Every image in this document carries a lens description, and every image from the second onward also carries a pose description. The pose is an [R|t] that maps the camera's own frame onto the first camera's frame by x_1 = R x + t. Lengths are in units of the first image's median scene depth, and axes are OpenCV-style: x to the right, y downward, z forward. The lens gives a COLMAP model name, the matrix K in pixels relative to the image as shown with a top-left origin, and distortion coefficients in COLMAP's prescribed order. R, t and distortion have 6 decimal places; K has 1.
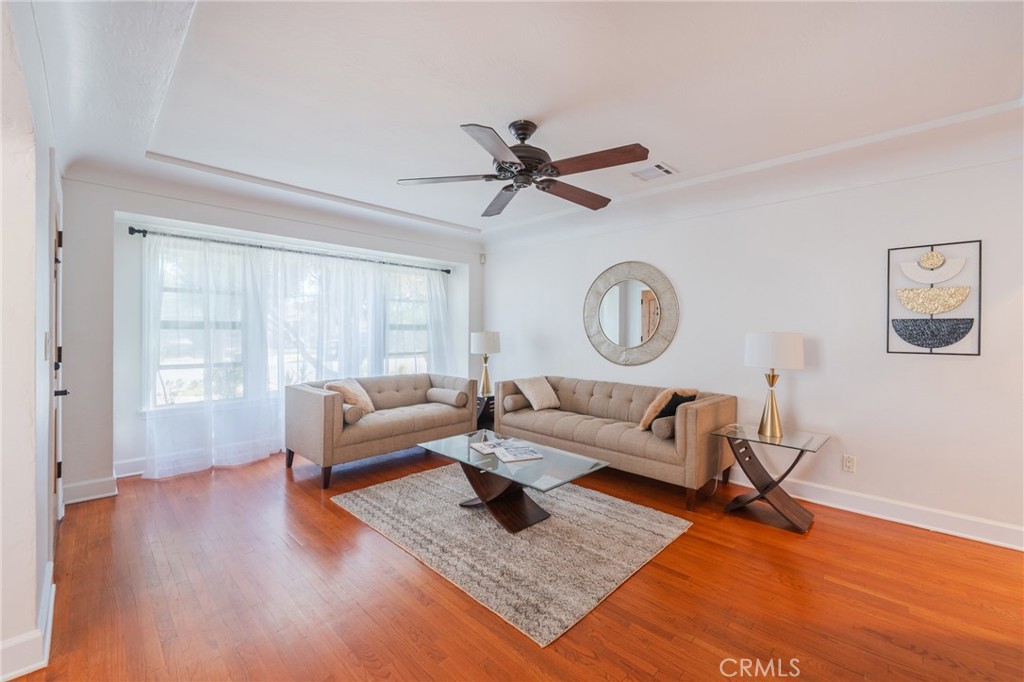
lens RADIAL K [[414.4, 0, 513.5], [0, 414.4, 333.0], [0, 0, 1]] dist [-0.001683, -0.000093]
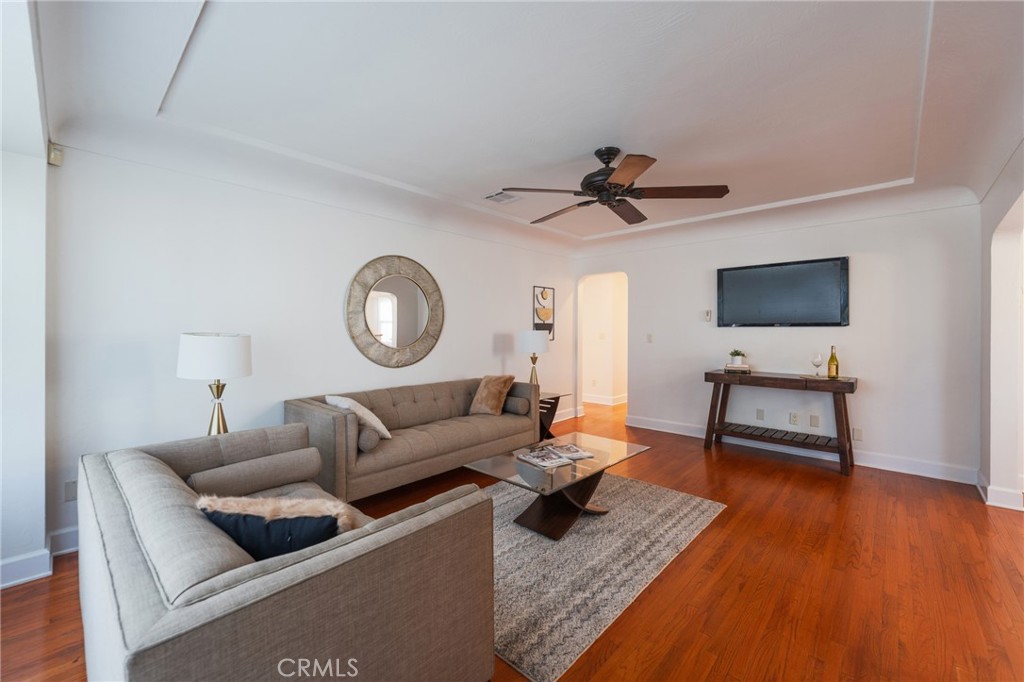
lens RADIAL K [[414.4, 0, 513.5], [0, 414.4, 333.0], [0, 0, 1]] dist [-0.001683, -0.000093]
pose [[-0.020605, -0.011730, 0.999719, -0.799750], [0.007041, 0.999905, 0.011877, -0.009628], [-0.999763, 0.007284, -0.020520, 0.921911]]
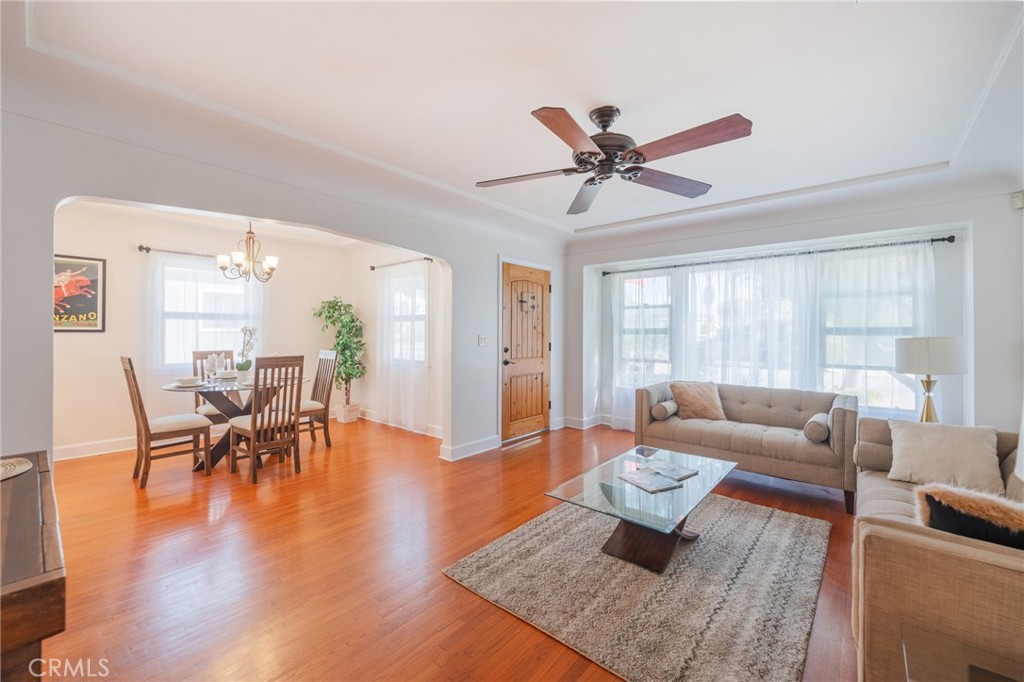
lens RADIAL K [[414.4, 0, 513.5], [0, 414.4, 333.0], [0, 0, 1]] dist [-0.001683, -0.000093]
pose [[0.067018, -0.006113, -0.997733, 0.665554], [-0.010271, 0.999924, -0.006816, 0.000670], [0.997699, 0.010704, 0.066950, 0.530624]]
